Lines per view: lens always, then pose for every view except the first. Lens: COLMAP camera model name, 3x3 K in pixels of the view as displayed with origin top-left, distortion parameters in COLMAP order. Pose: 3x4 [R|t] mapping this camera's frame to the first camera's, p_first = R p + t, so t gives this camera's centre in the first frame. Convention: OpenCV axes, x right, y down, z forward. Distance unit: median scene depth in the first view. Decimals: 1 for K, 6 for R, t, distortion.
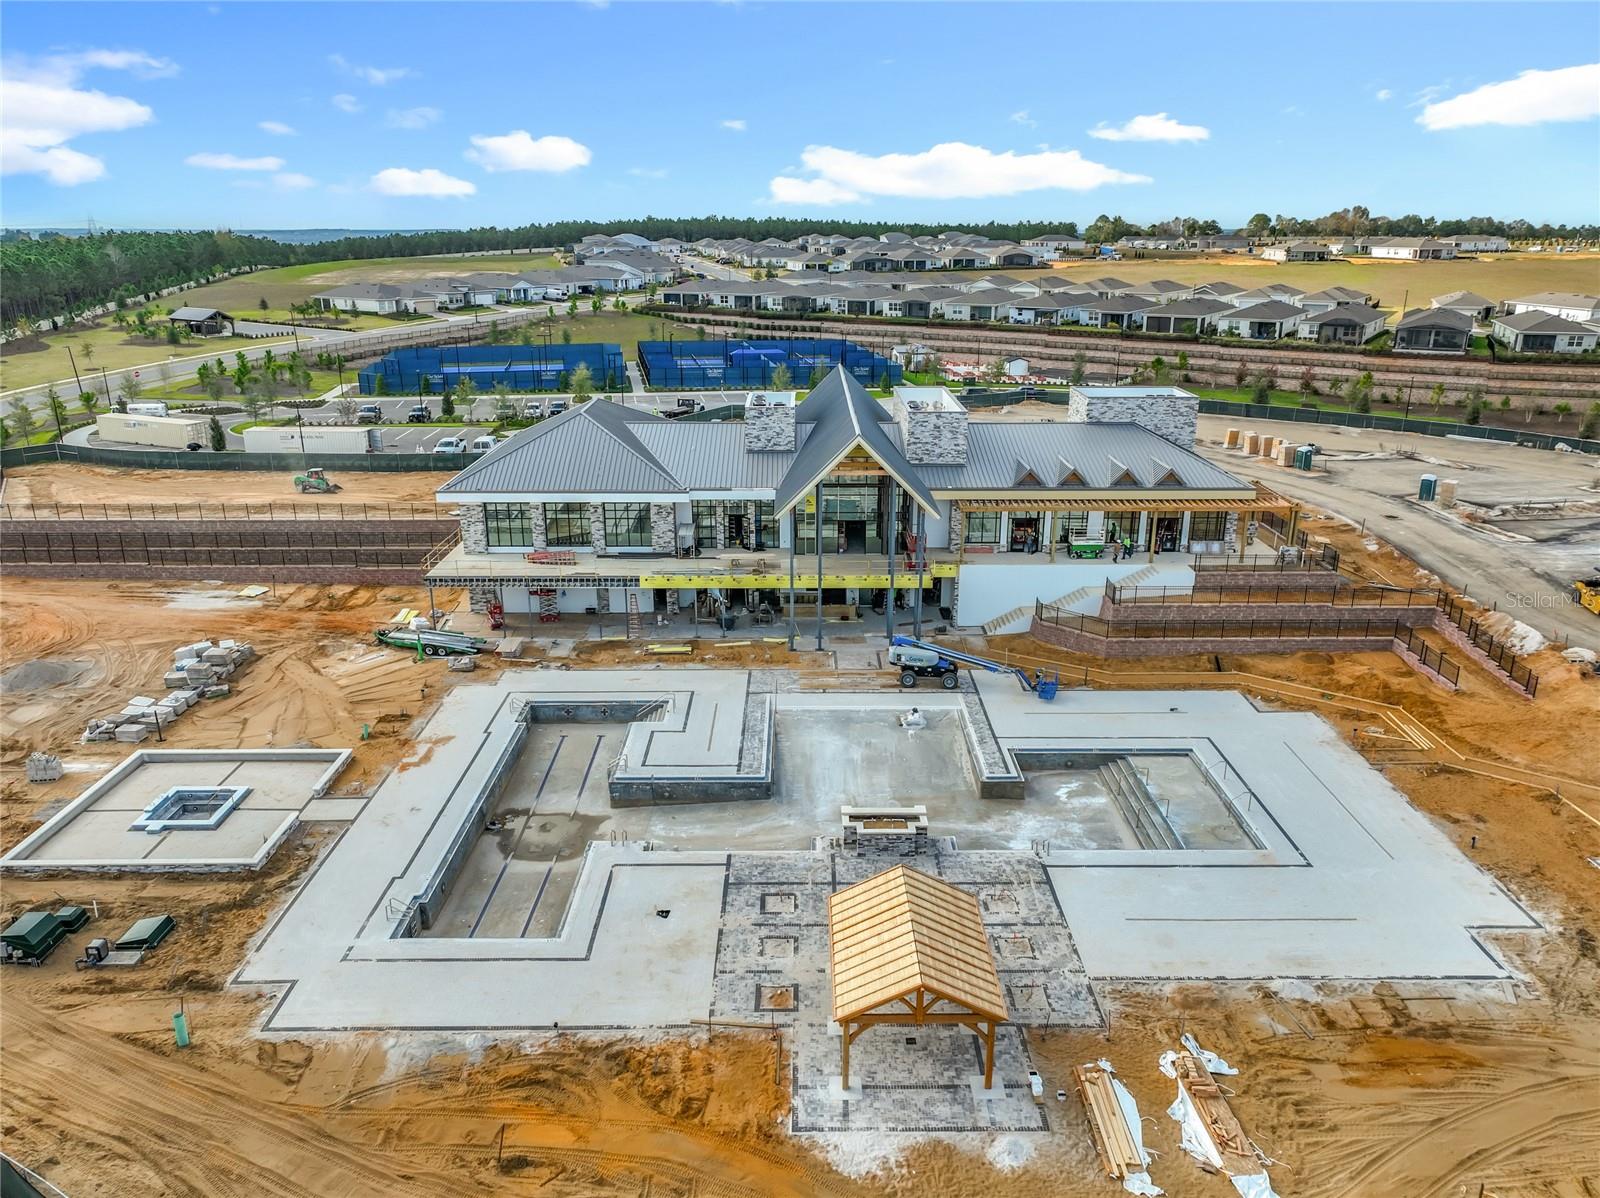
lens RADIAL K [[1121.5, 0, 800.0], [0, 1121.5, 599.0], [0, 0, 1]] dist [-0.006233, 0.021524]
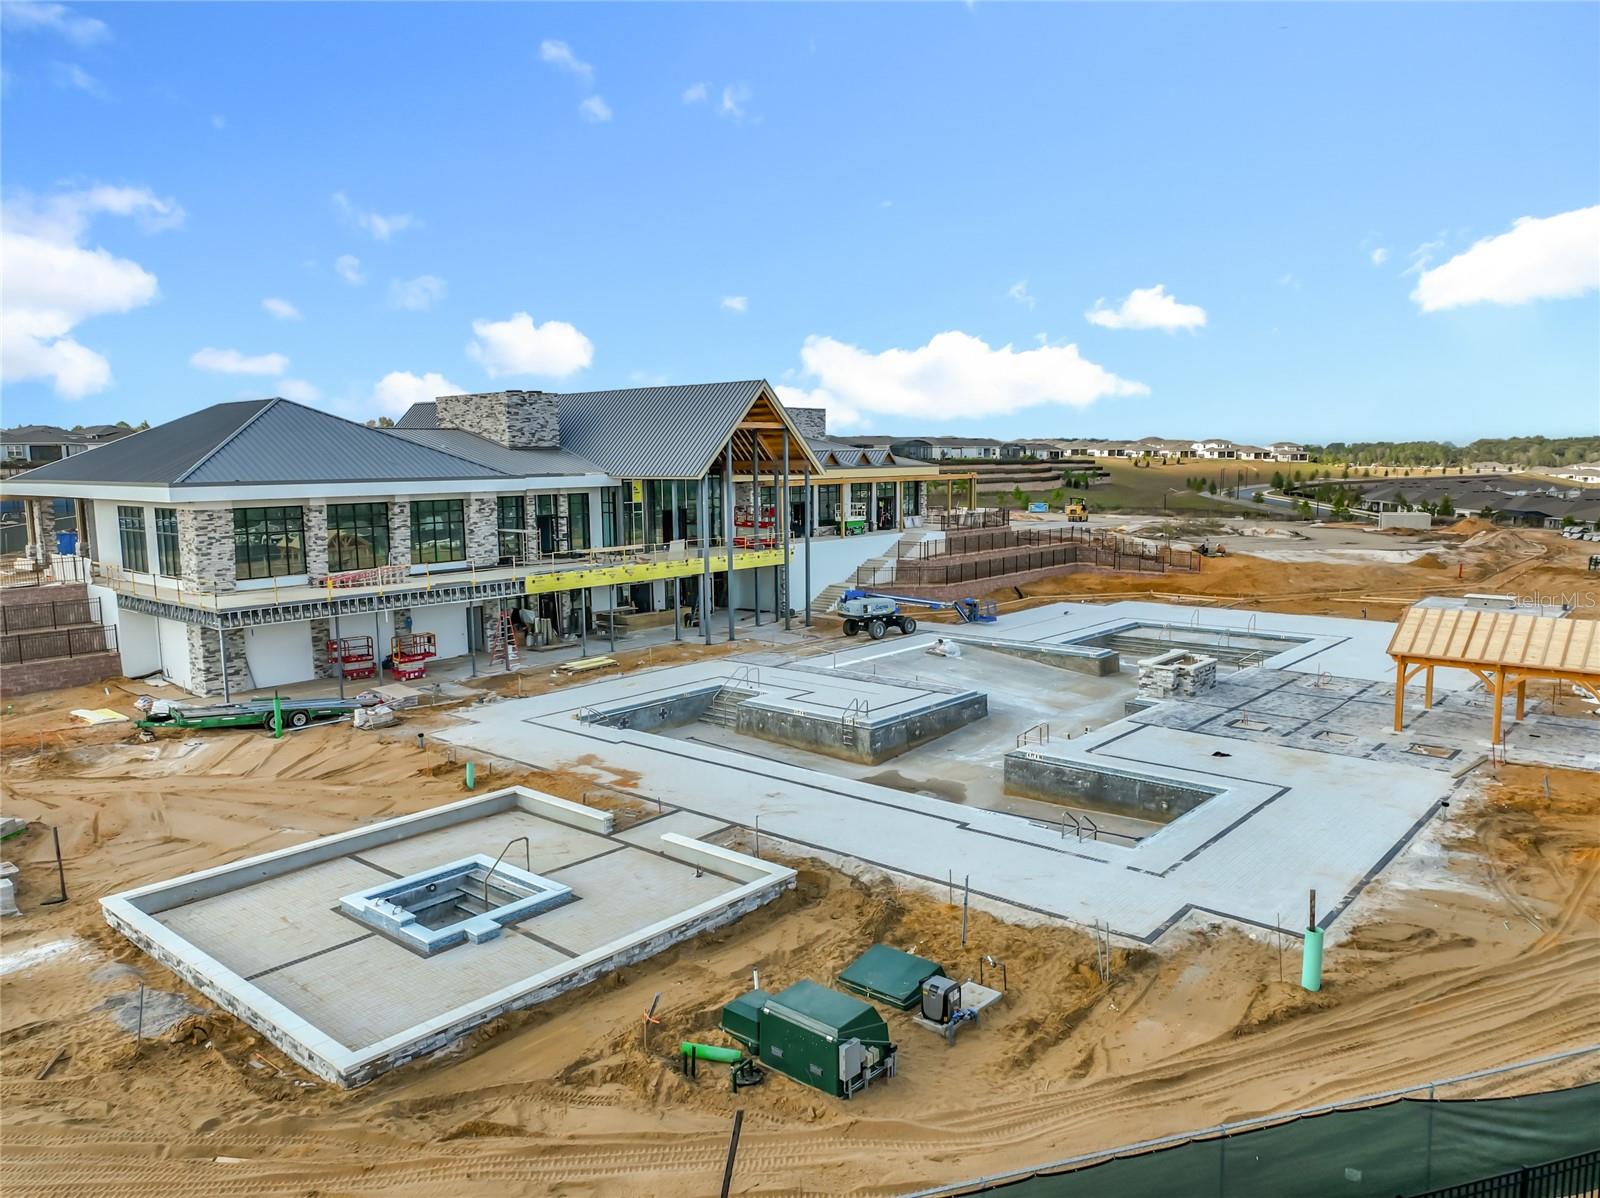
lens RADIAL K [[1121.5, 0, 800.0], [0, 1121.5, 599.0], [0, 0, 1]] dist [-0.006233, 0.021524]
pose [[0.662039, -0.103345, 0.742310, -0.745322], [0.246213, 0.965466, -0.085175, 0.130496], [-0.707873, 0.239155, 0.664621, 0.512525]]
